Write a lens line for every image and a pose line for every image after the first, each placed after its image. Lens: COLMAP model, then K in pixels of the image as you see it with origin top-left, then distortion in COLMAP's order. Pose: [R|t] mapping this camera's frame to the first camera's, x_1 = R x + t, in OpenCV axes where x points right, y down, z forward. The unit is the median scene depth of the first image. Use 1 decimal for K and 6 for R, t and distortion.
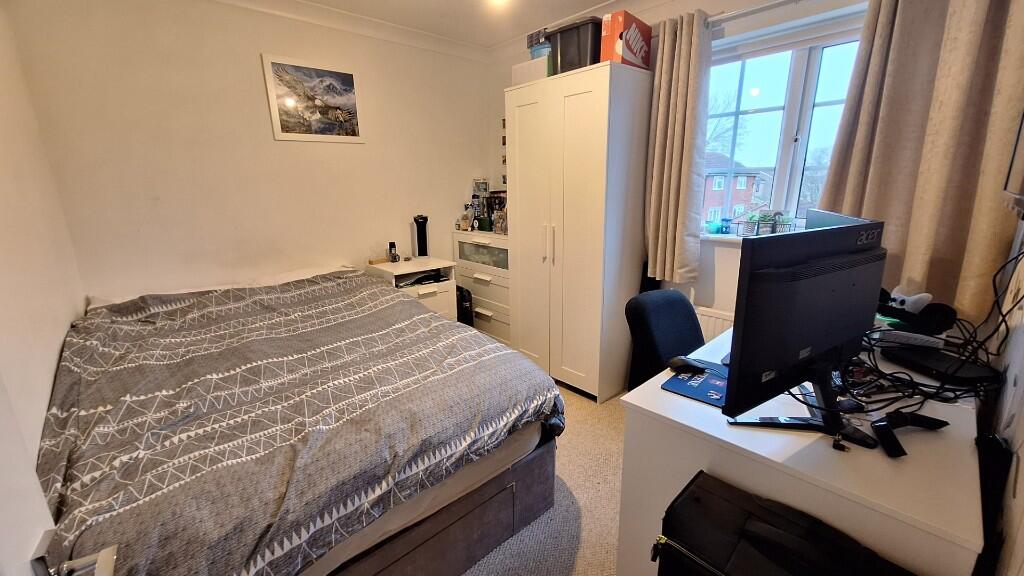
lens RADIAL K [[403.4, 0, 512.2], [0, 403.4, 286.9], [0, 0, 1]] dist [-0.004321, 0.000370]
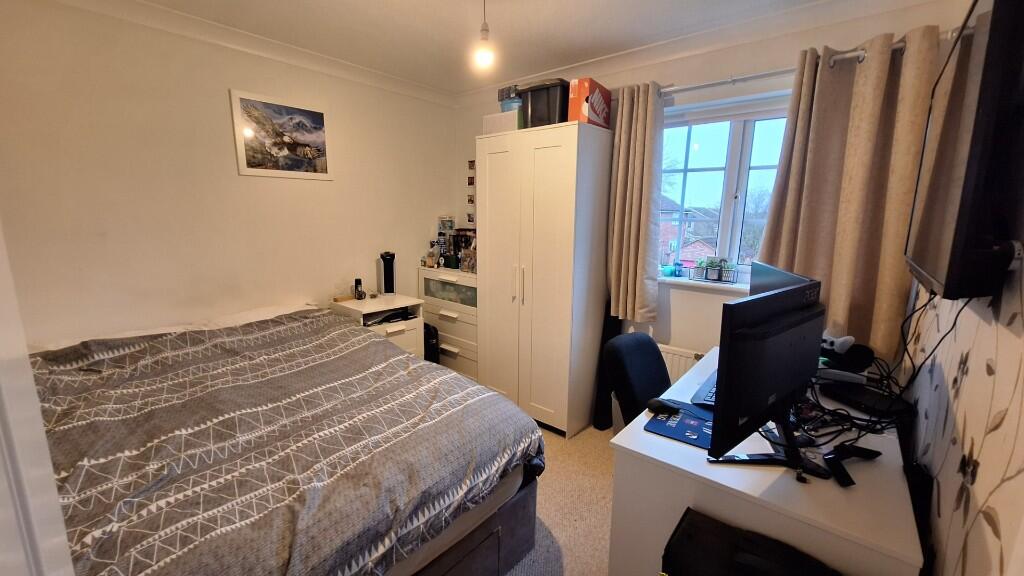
lens RADIAL K [[403.4, 0, 511.8], [0, 403.4, 287.1], [0, 0, 1]] dist [-0.004321, 0.000370]
pose [[0.991386, 0.006380, 0.130819, -0.095487], [0.002295, 0.997813, -0.066057, -0.045052], [-0.130954, 0.065788, 0.989203, -0.042044]]
